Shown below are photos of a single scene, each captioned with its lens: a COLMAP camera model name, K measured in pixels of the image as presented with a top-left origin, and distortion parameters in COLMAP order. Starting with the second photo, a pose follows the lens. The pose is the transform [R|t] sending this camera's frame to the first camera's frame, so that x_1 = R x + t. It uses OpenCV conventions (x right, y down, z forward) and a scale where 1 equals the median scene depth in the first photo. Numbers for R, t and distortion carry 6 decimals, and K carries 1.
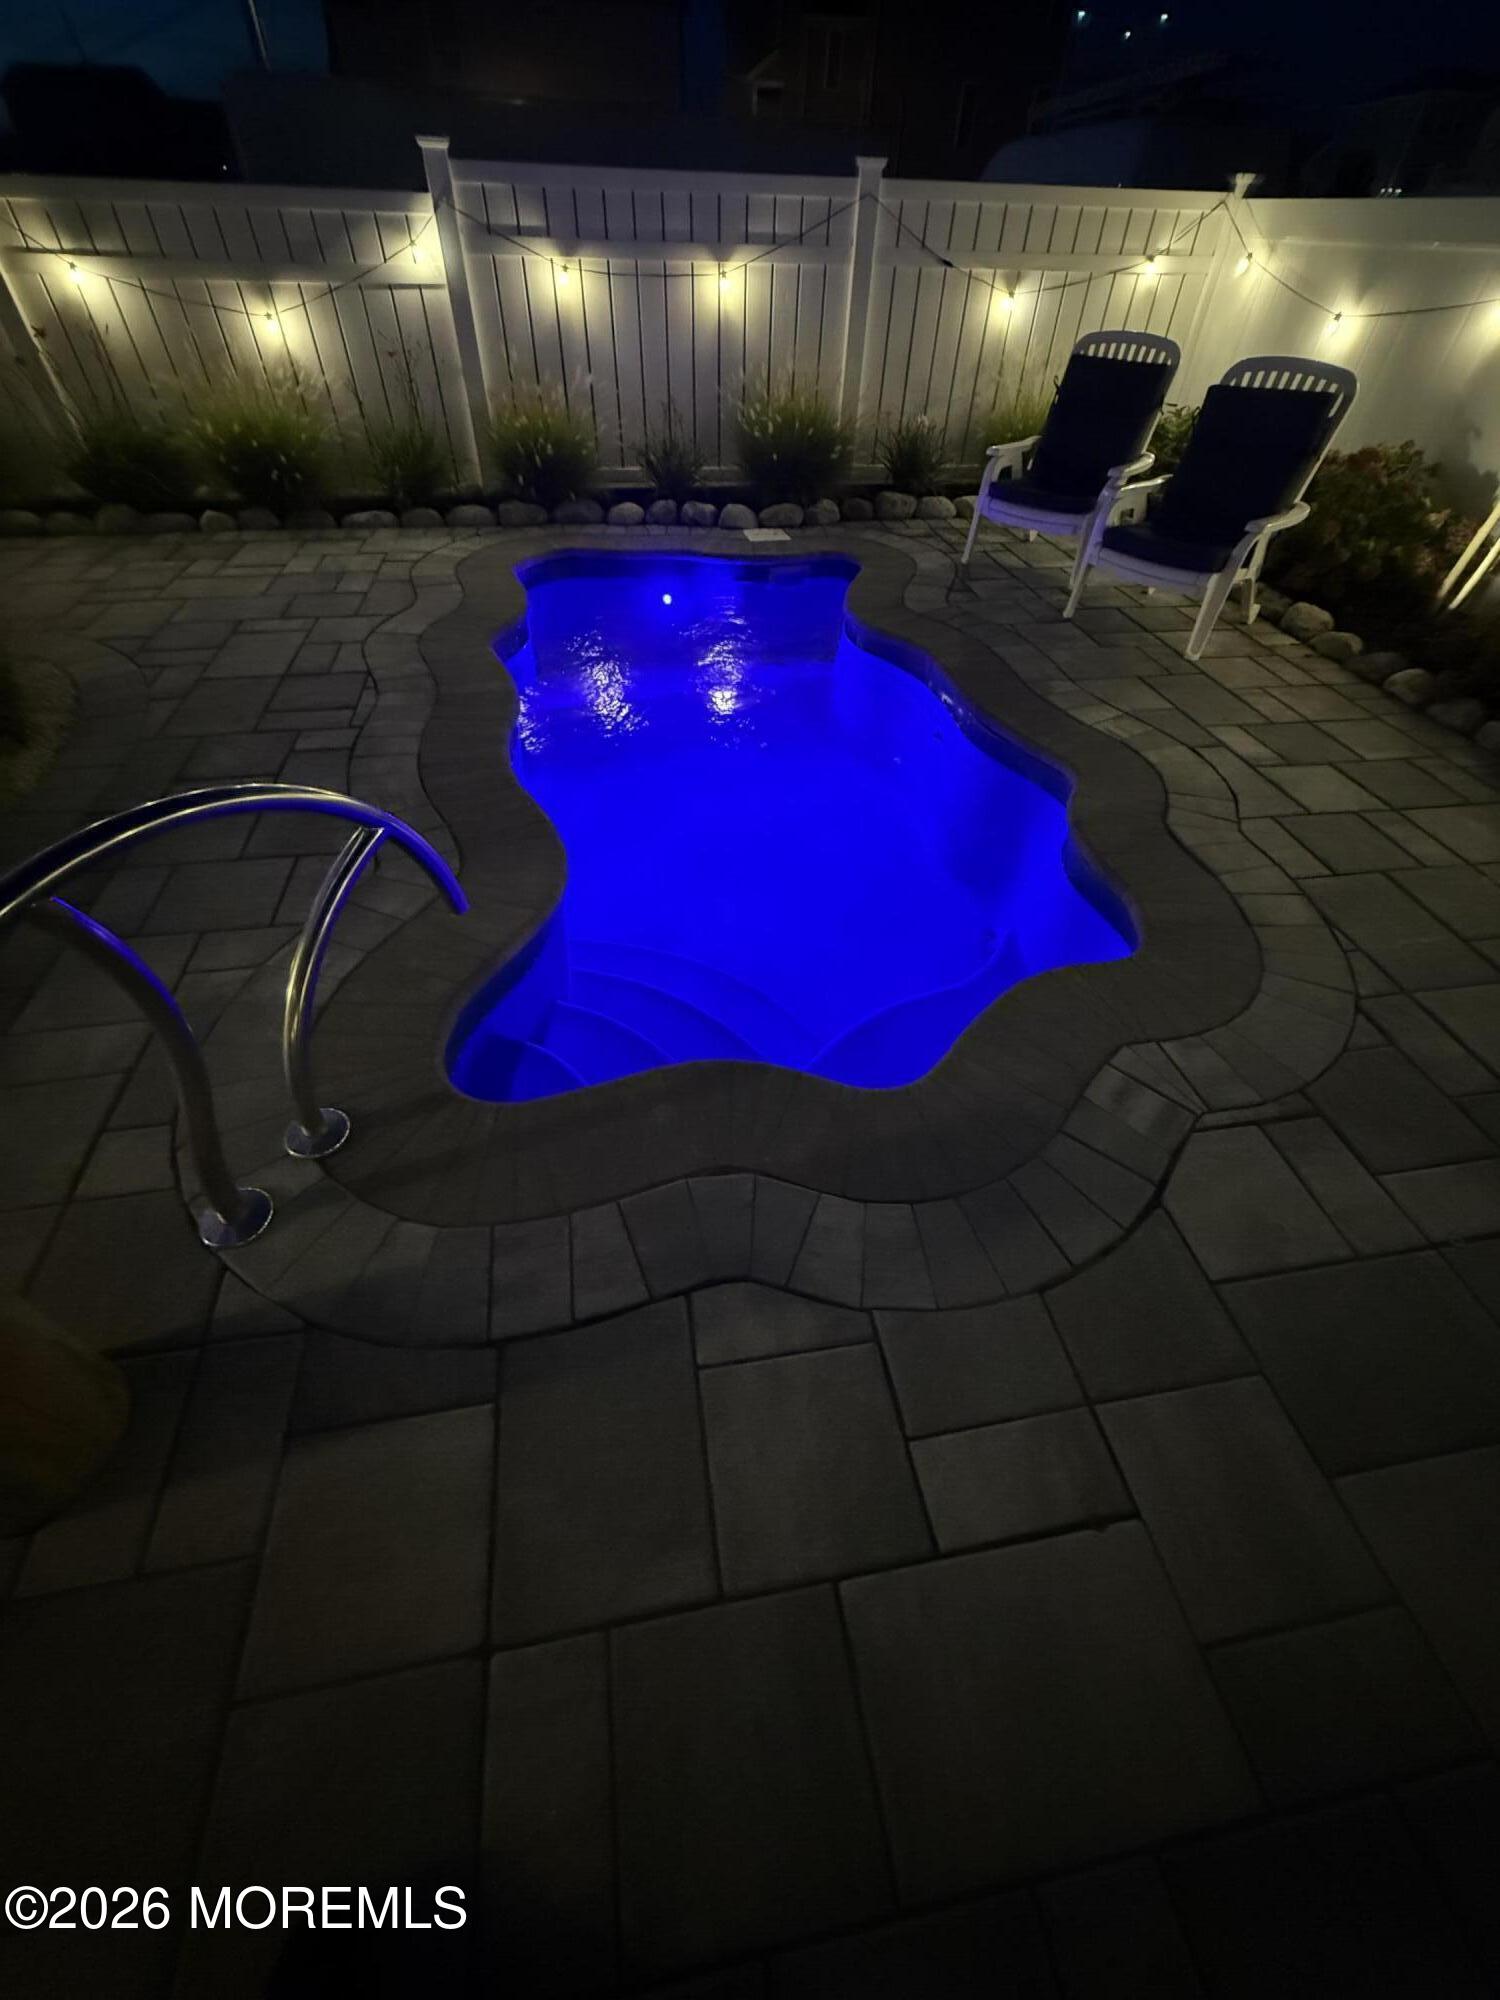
lens RADIAL K [[802.3, 0, 750.0], [0, 802.3, 1000.0], [0, 0, 1]] dist [-0.000274, -0.000171]
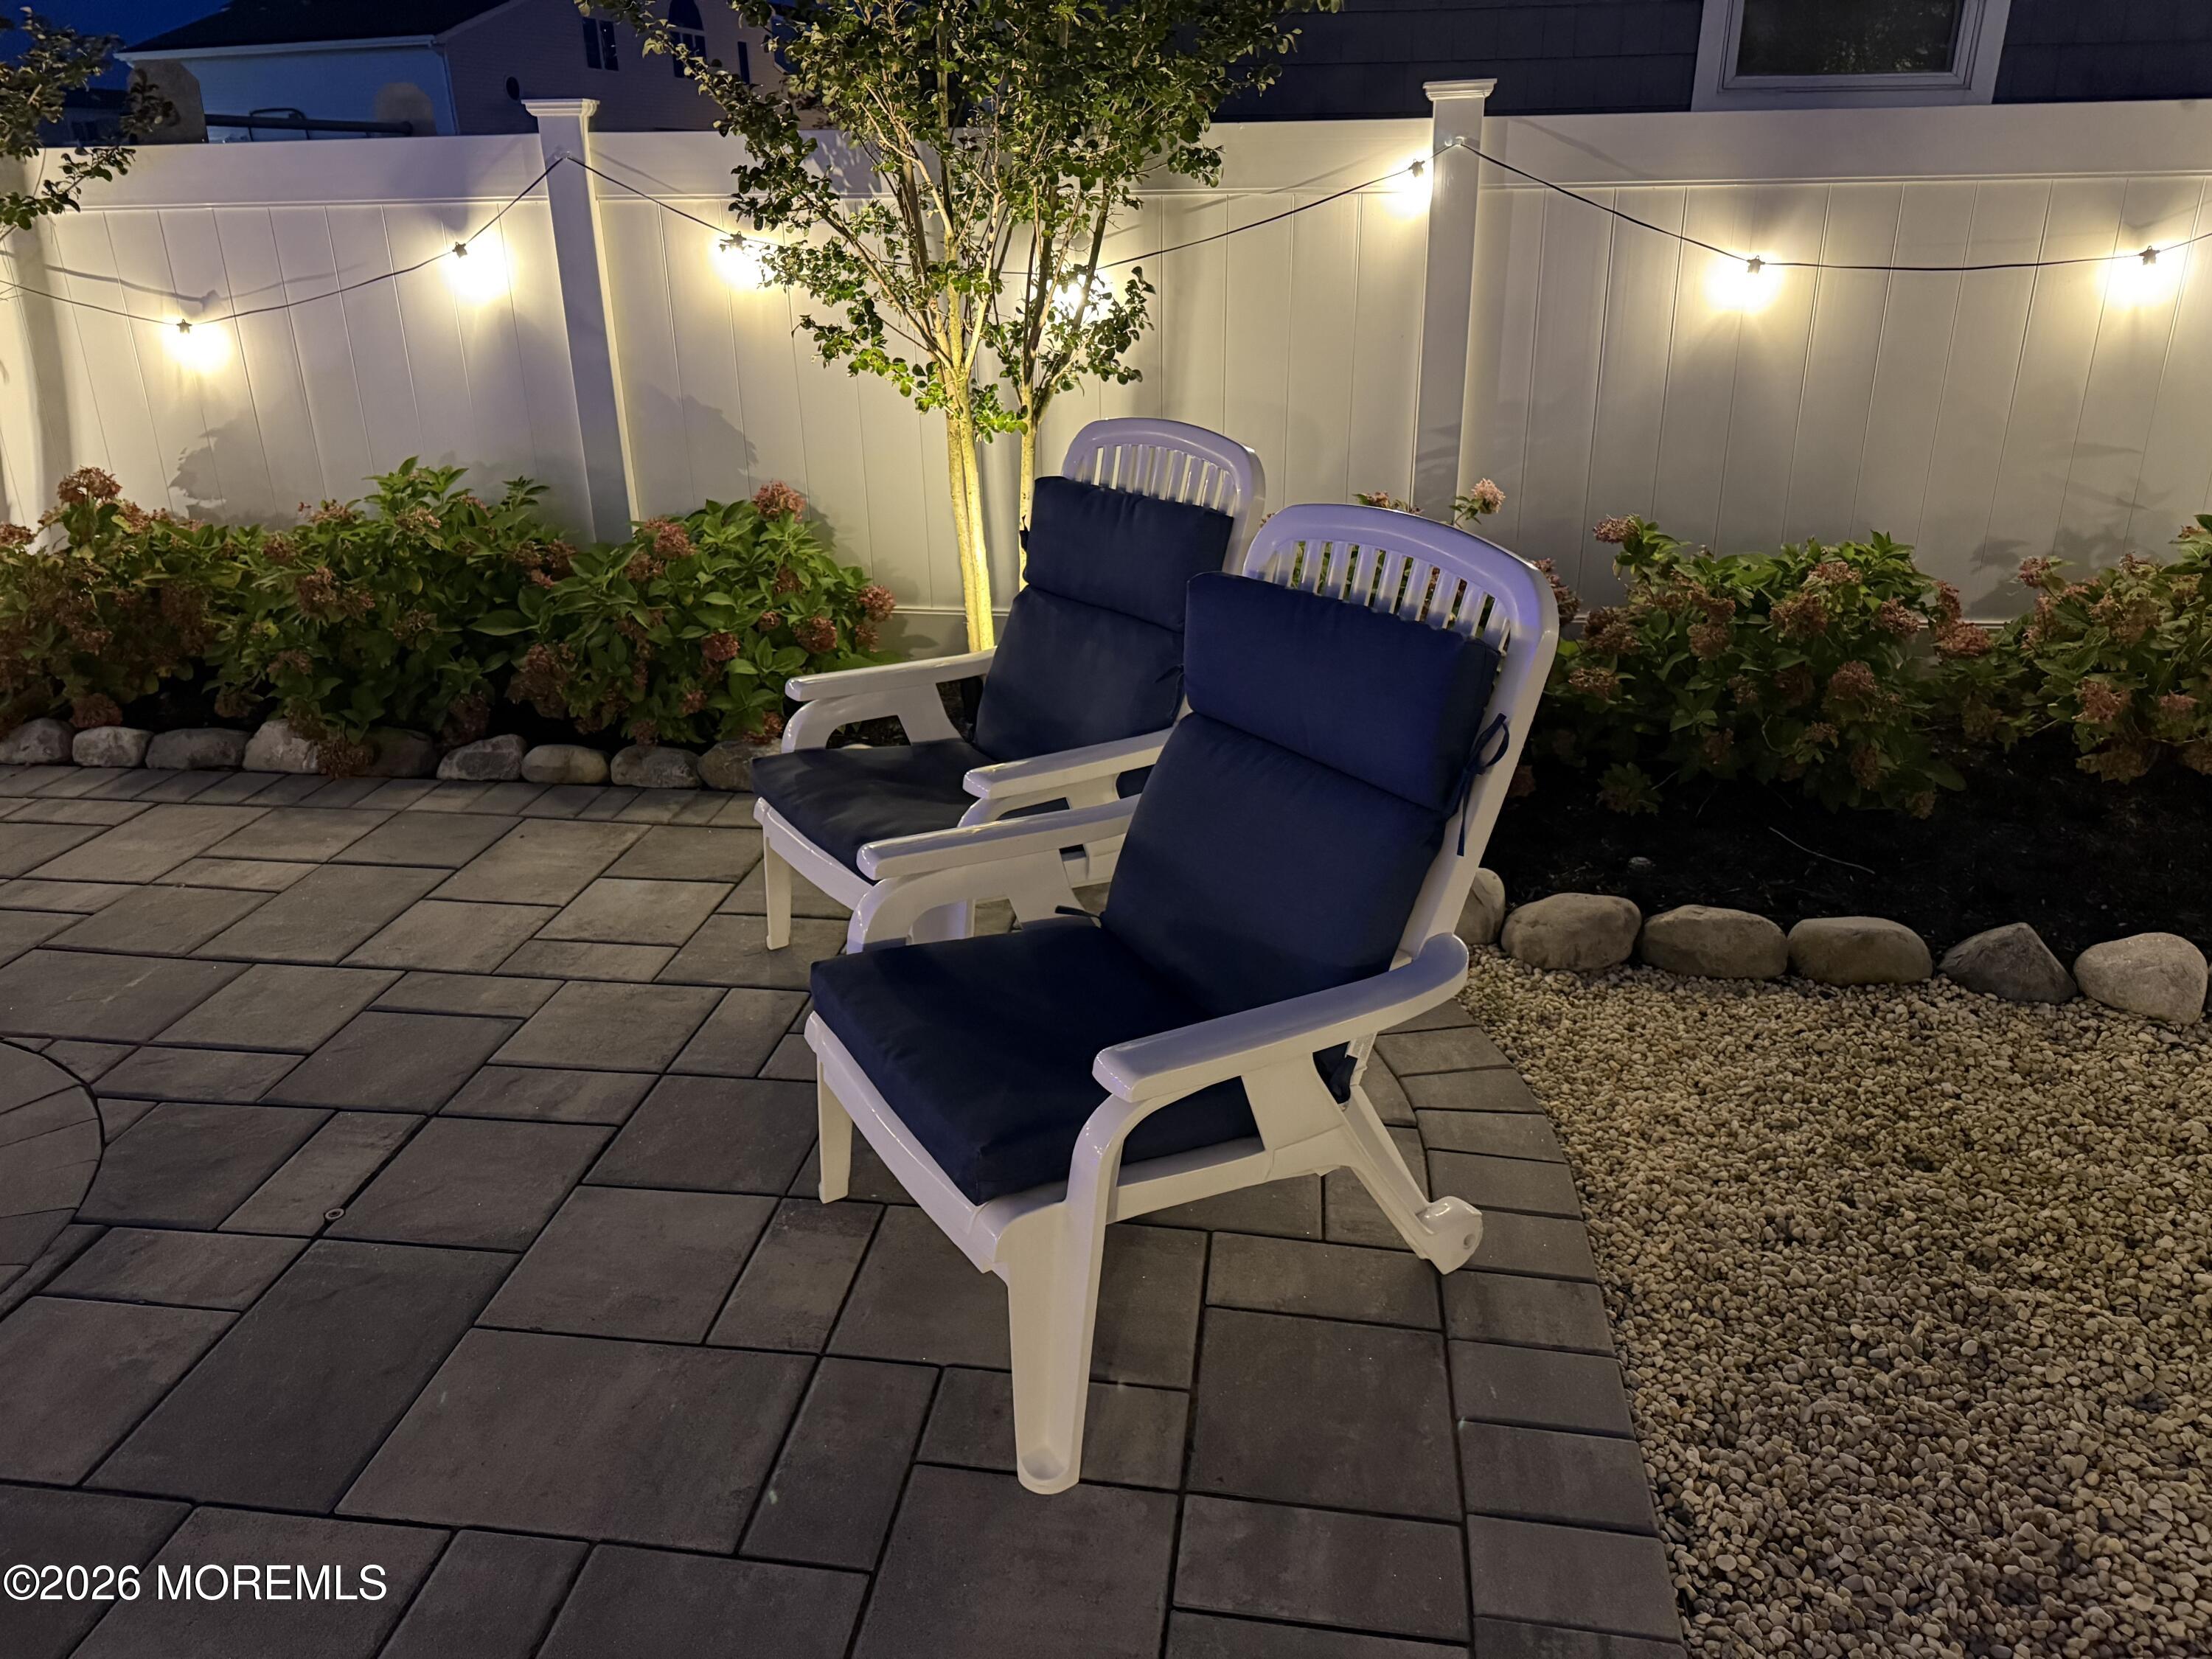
lens RADIAL K [[1573.4, 0, 1100.0], [0, 1573.4, 826.9], [0, 0, 1]] dist [0.038895, -0.041537]
pose [[0.305908, -0.390726, 0.868190, -0.022675], [0.687386, 0.721586, 0.082546, 0.160161], [-0.658727, 0.571530, 0.489318, -0.164893]]
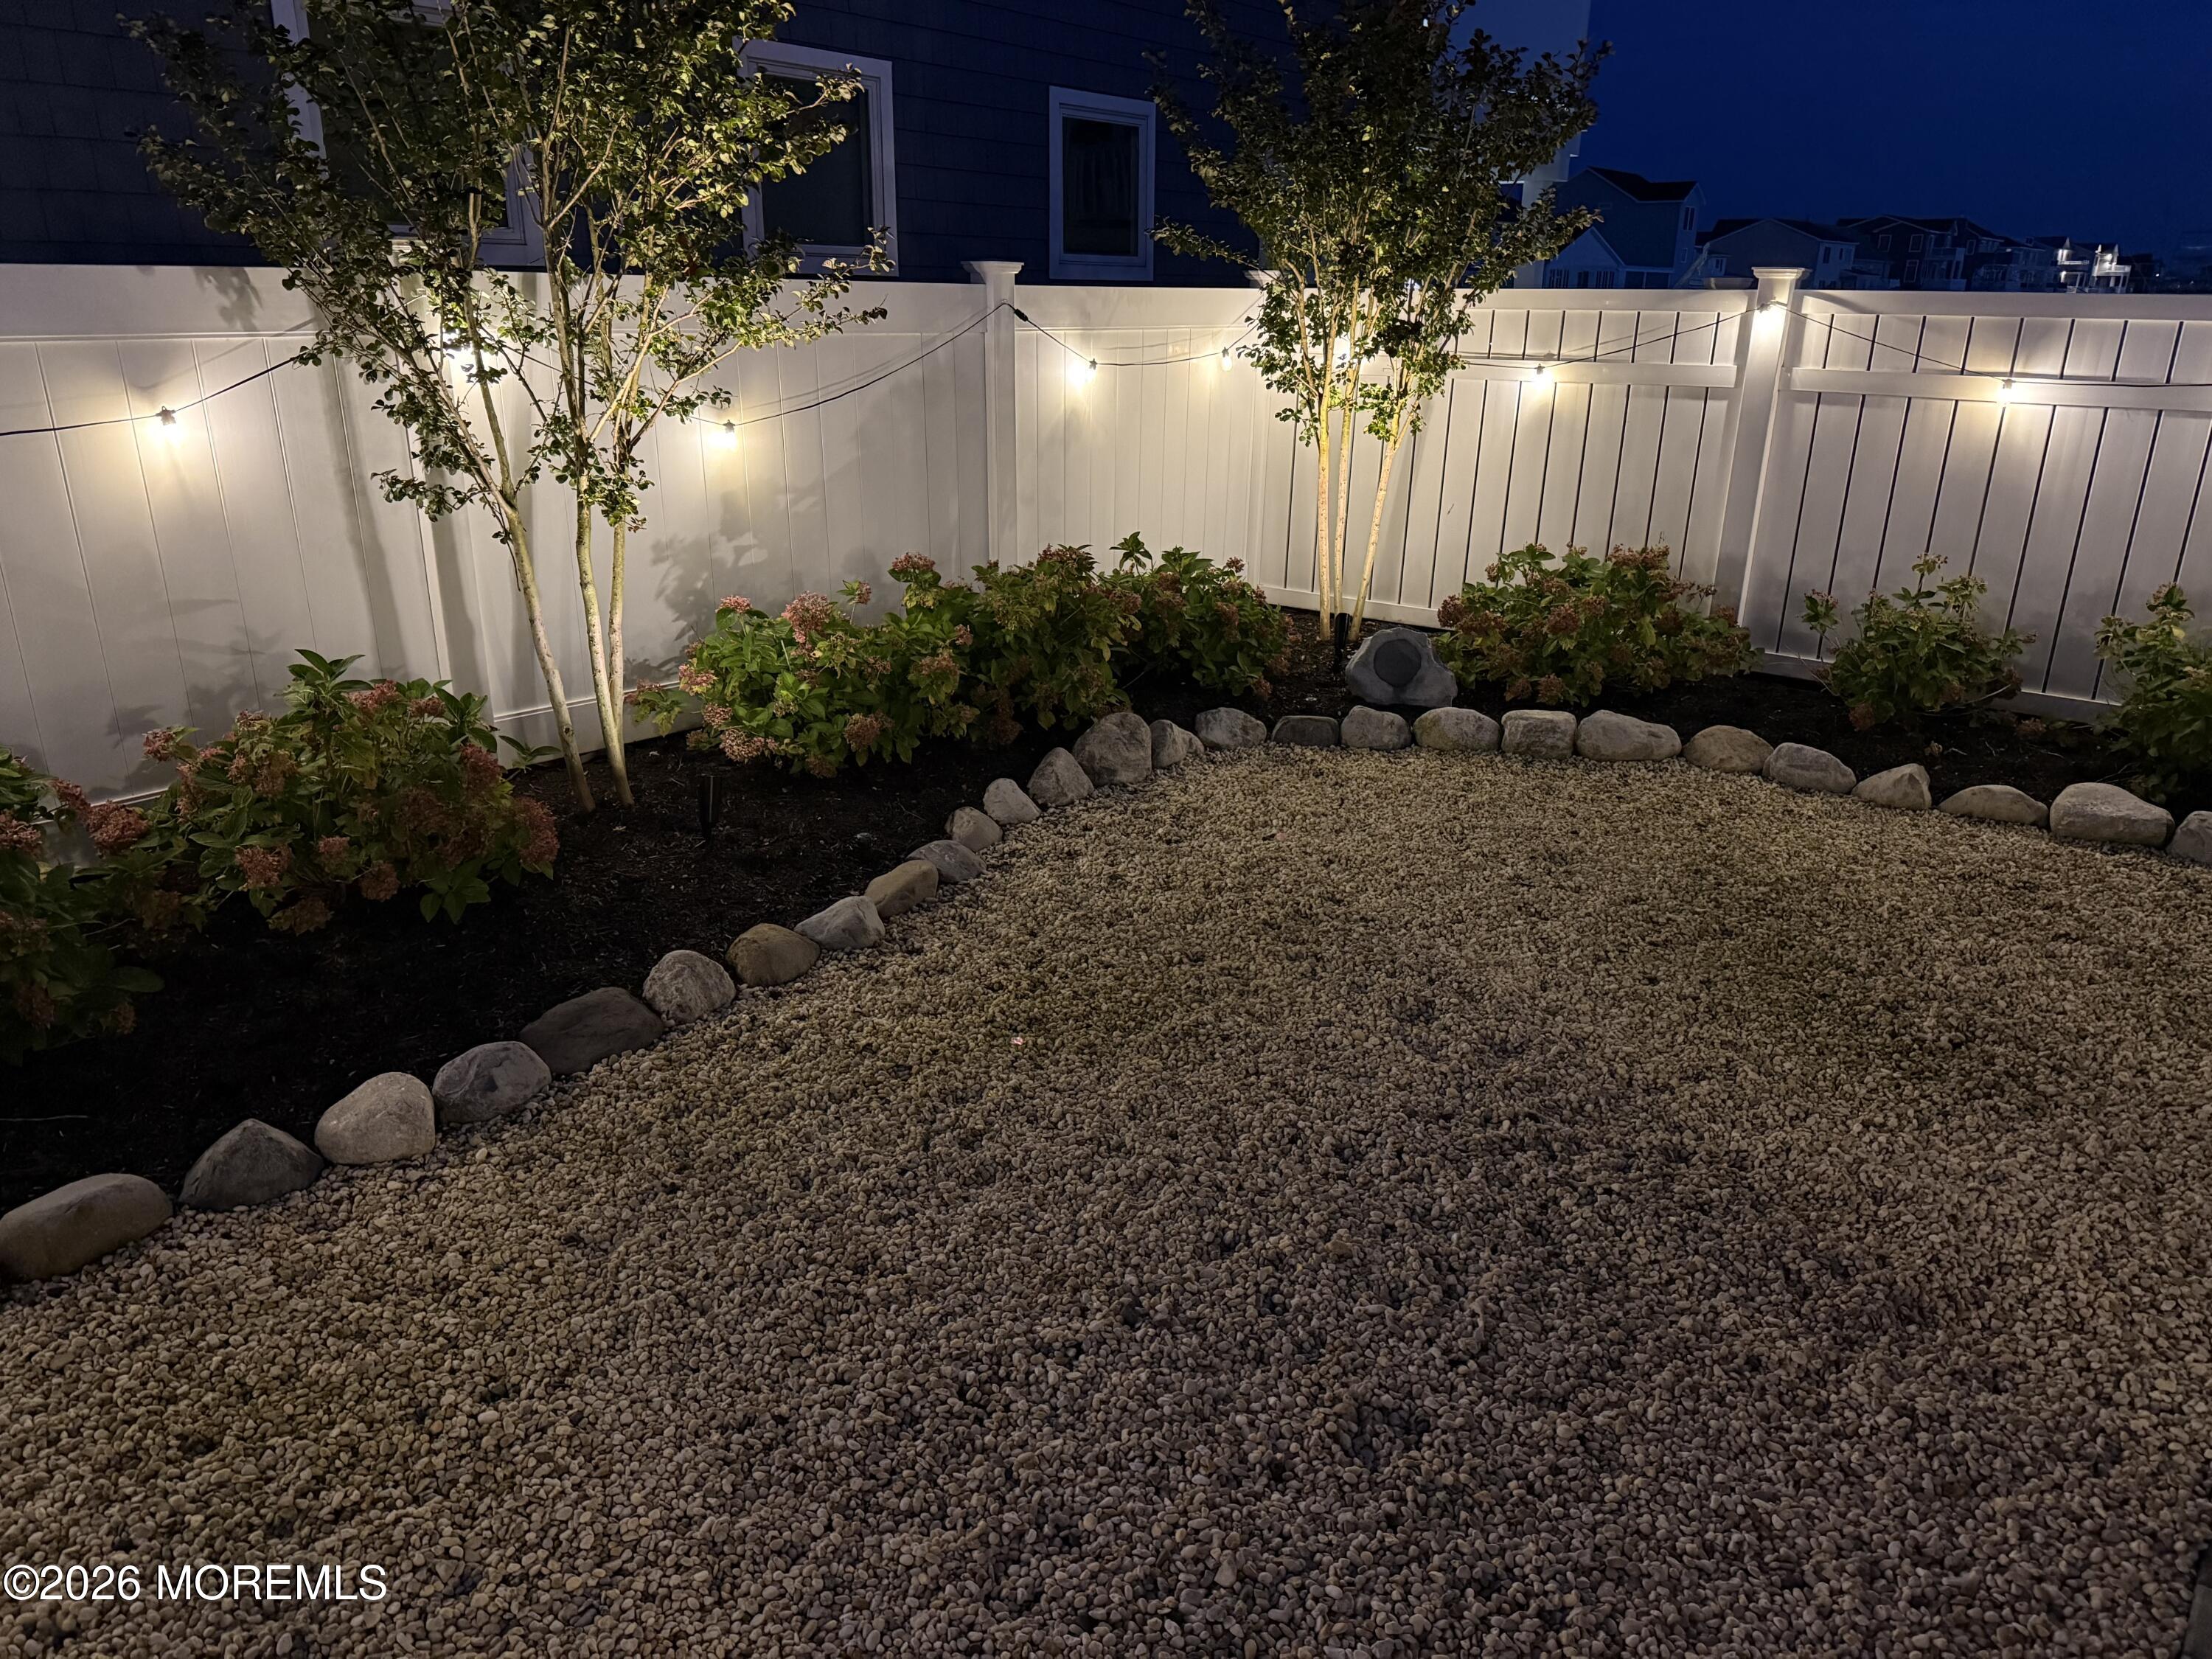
lens RADIAL K [[1535.1, 0, 1109.2], [0, 1535.1, 854.8], [0, 0, 1]] dist [0.010927, -0.001573]
pose [[-0.651840, -0.297804, 0.697437, 0.035052], [0.509103, 0.509783, 0.693495, 0.205724], [-0.562067, 0.807114, -0.180684, -0.248197]]
